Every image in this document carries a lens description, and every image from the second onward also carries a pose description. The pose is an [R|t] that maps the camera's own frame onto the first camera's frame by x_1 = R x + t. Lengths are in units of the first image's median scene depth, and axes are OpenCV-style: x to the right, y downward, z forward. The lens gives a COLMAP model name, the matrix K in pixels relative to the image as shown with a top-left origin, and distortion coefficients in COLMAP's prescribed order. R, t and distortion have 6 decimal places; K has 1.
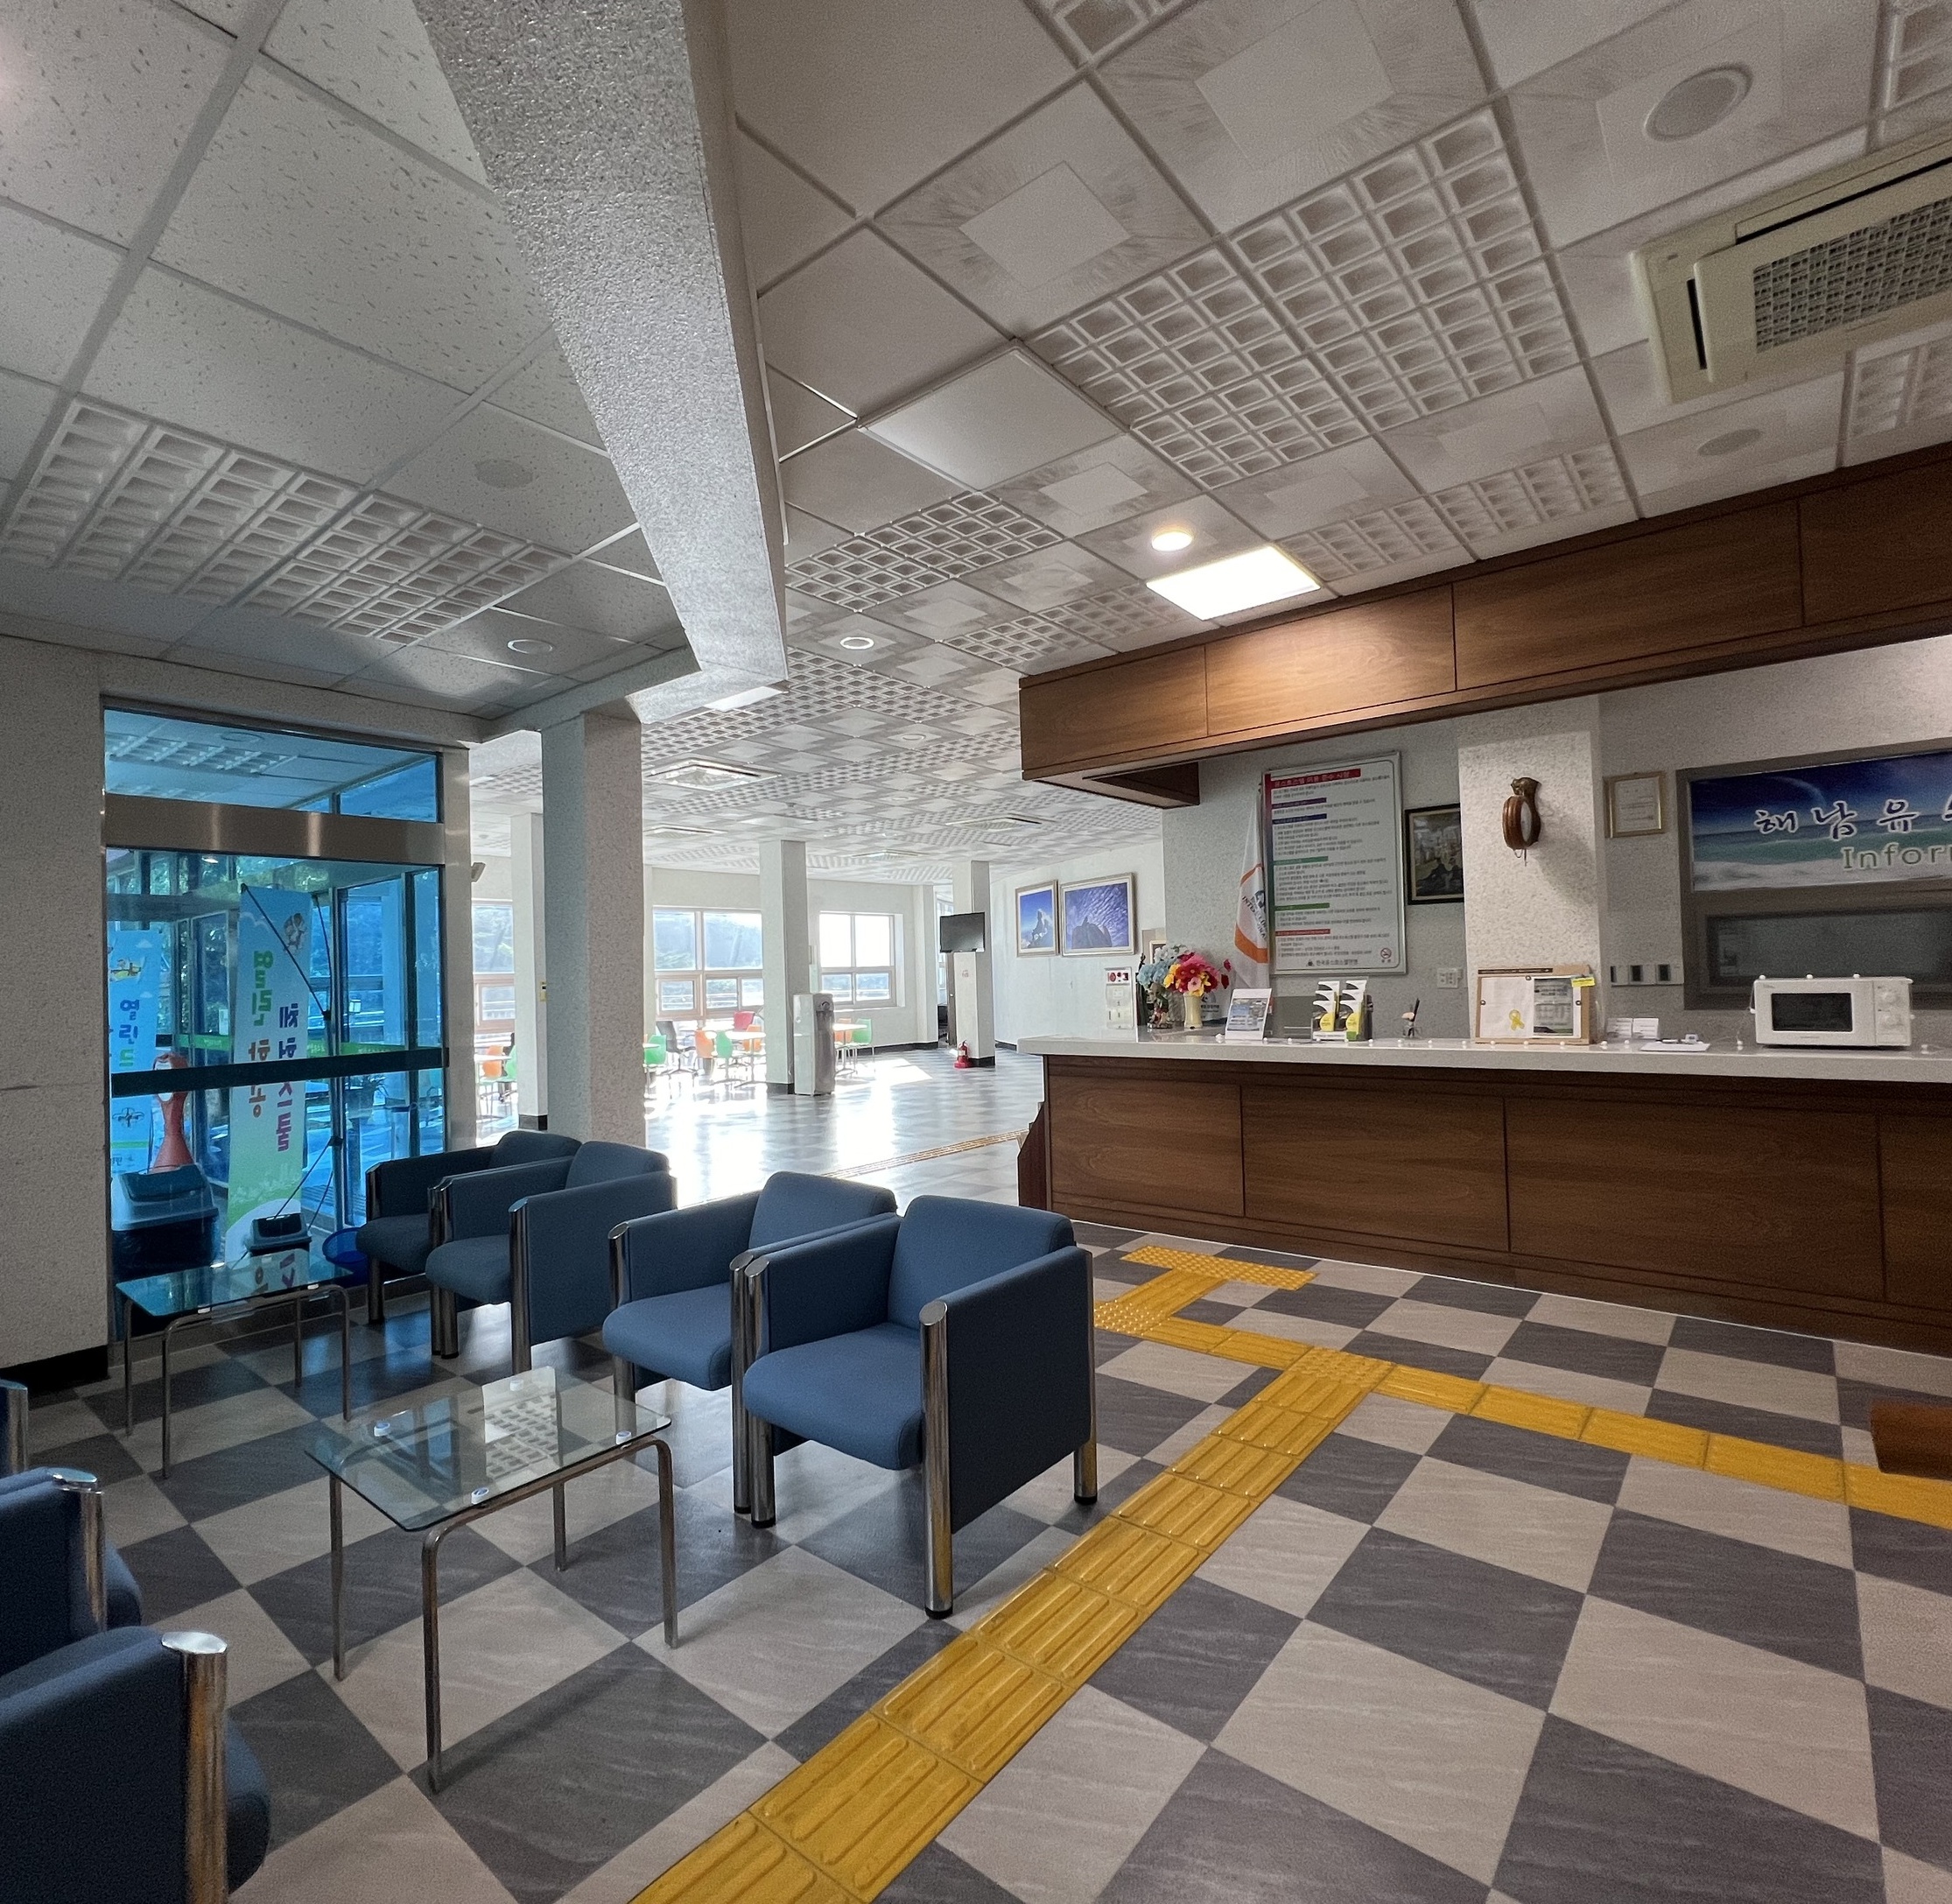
lens RADIAL K [[1013.0, 0, 949.5], [0, 1013.0, 957.2], [0, 0, 1]] dist [-0.002010, 0.001179]
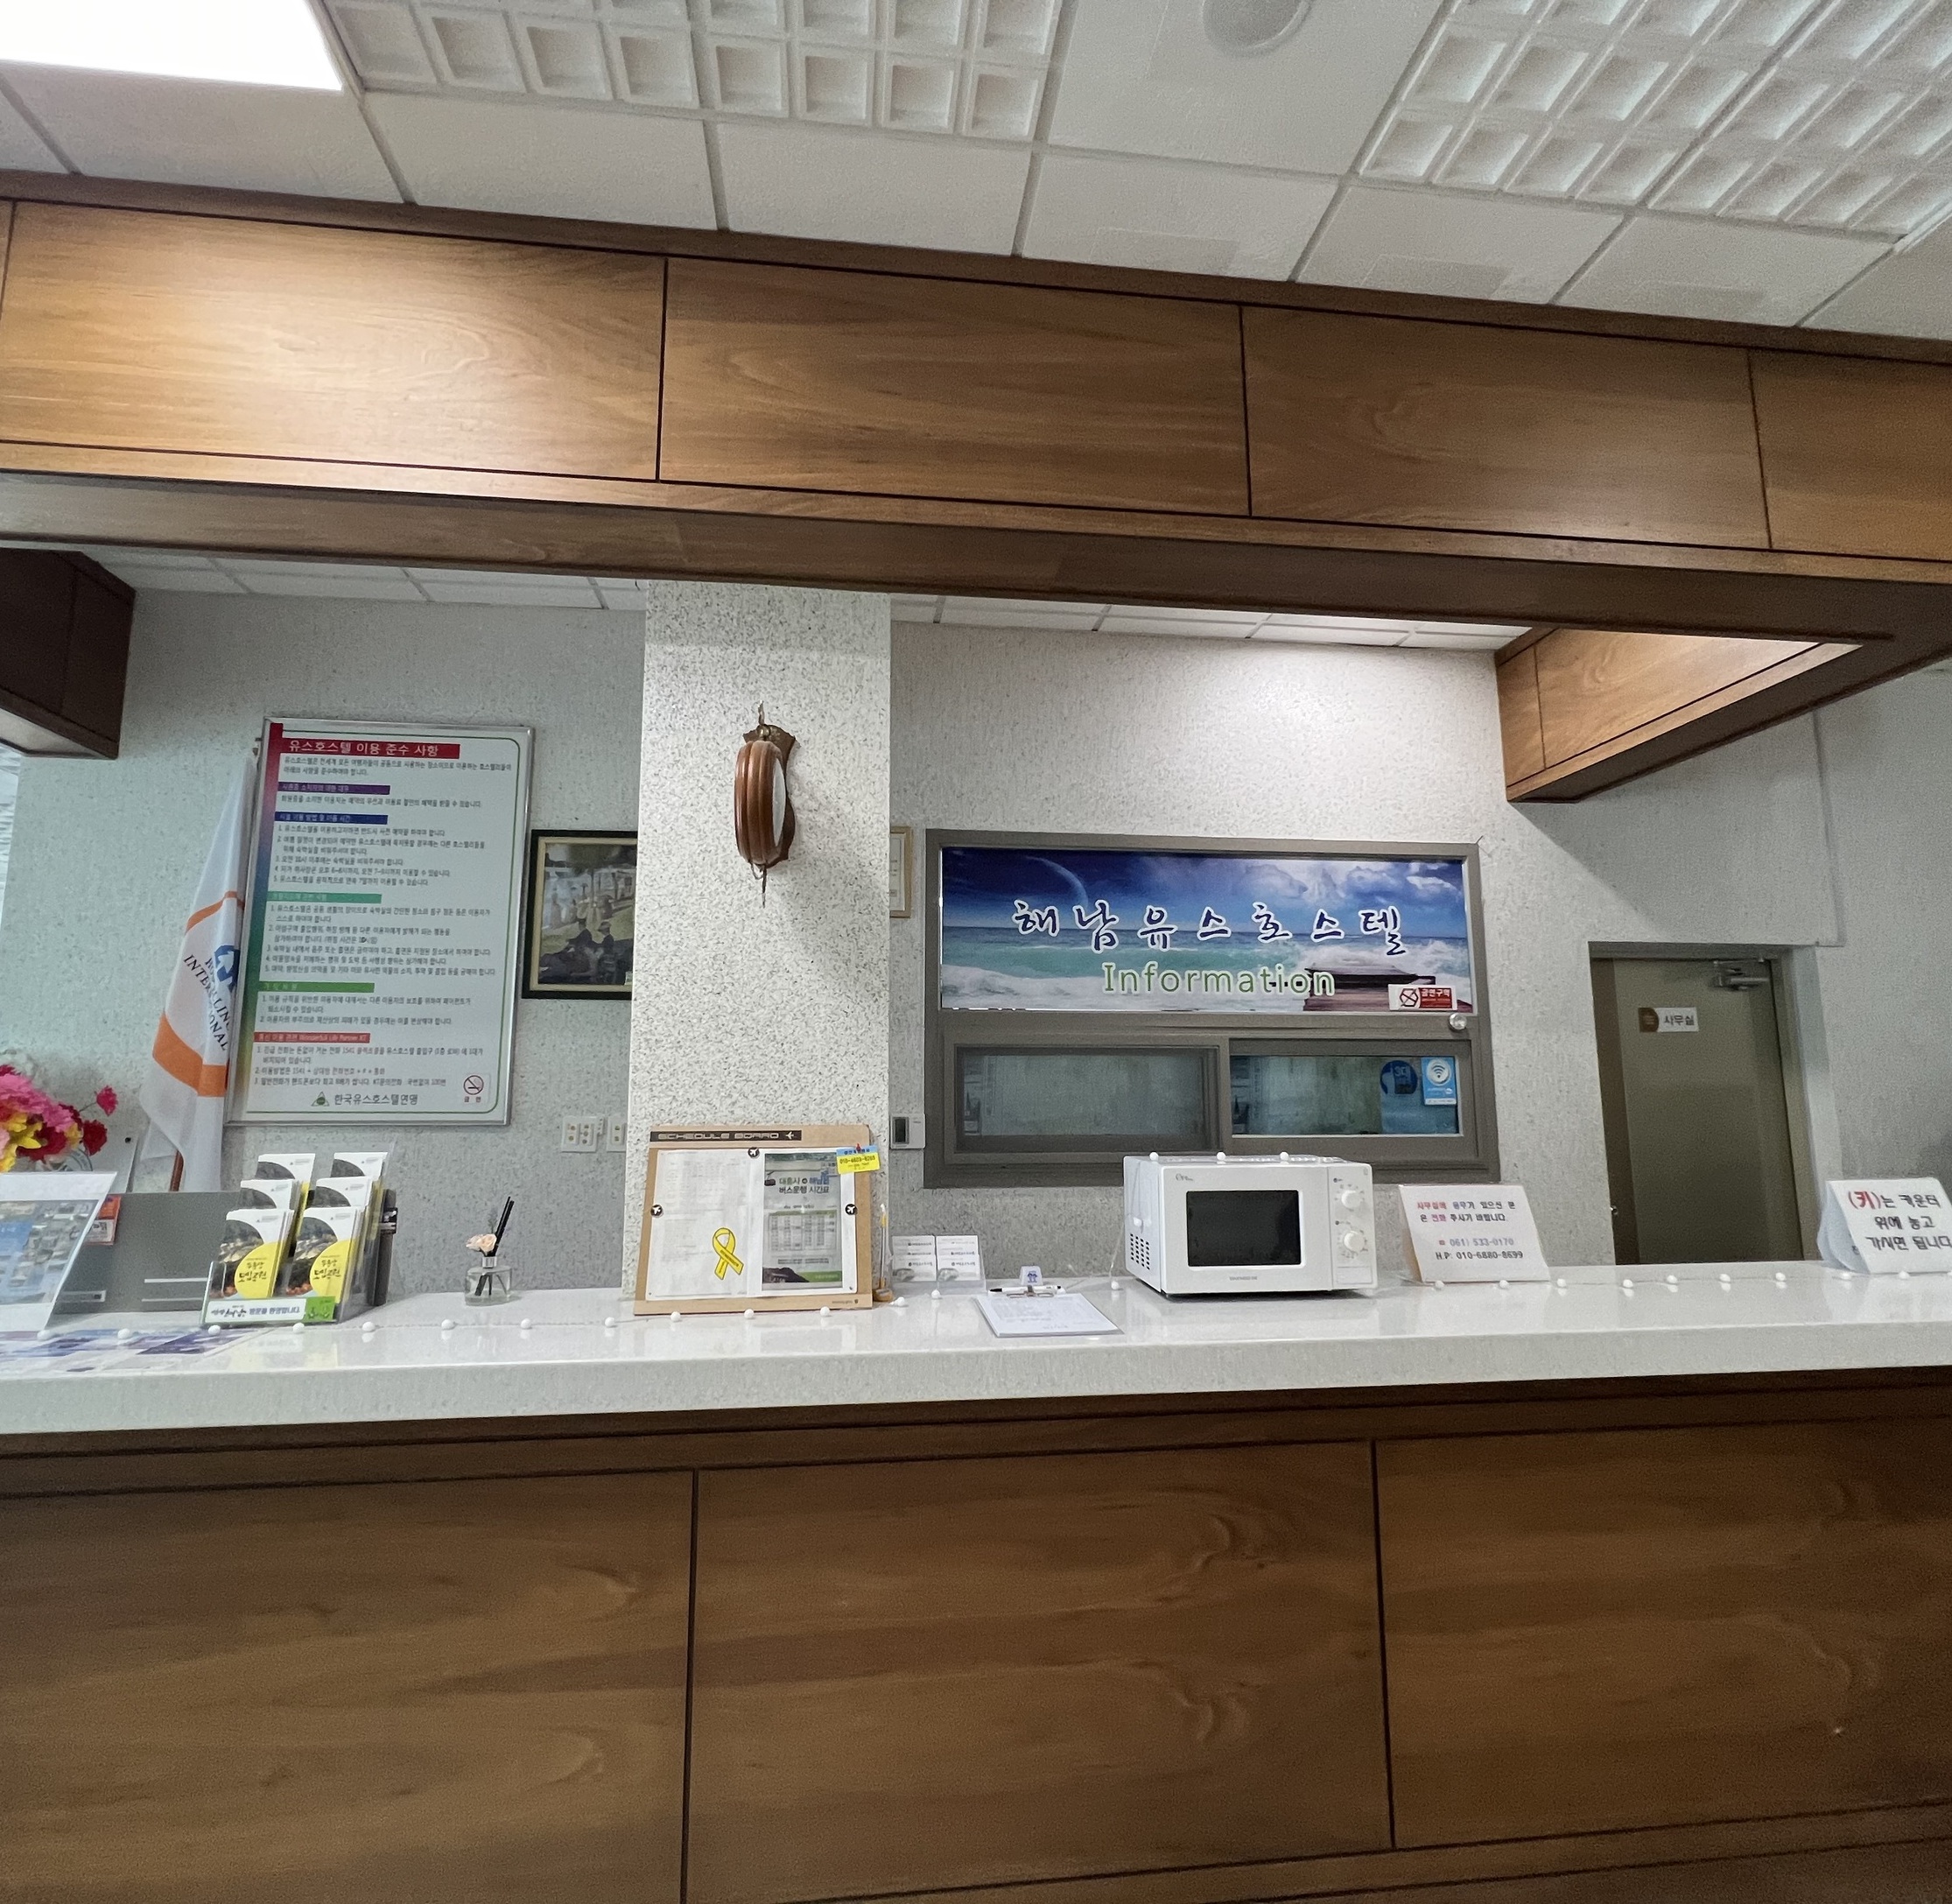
lens RADIAL K [[1013.0, 0, 949.5], [0, 1013.0, 957.2], [0, 0, 1]] dist [-0.002010, 0.001179]
pose [[0.691526, 0.124241, 0.711587, 0.267430], [-0.032217, 0.989422, -0.141442, -0.003830], [-0.721633, 0.074886, 0.688214, 0.551370]]
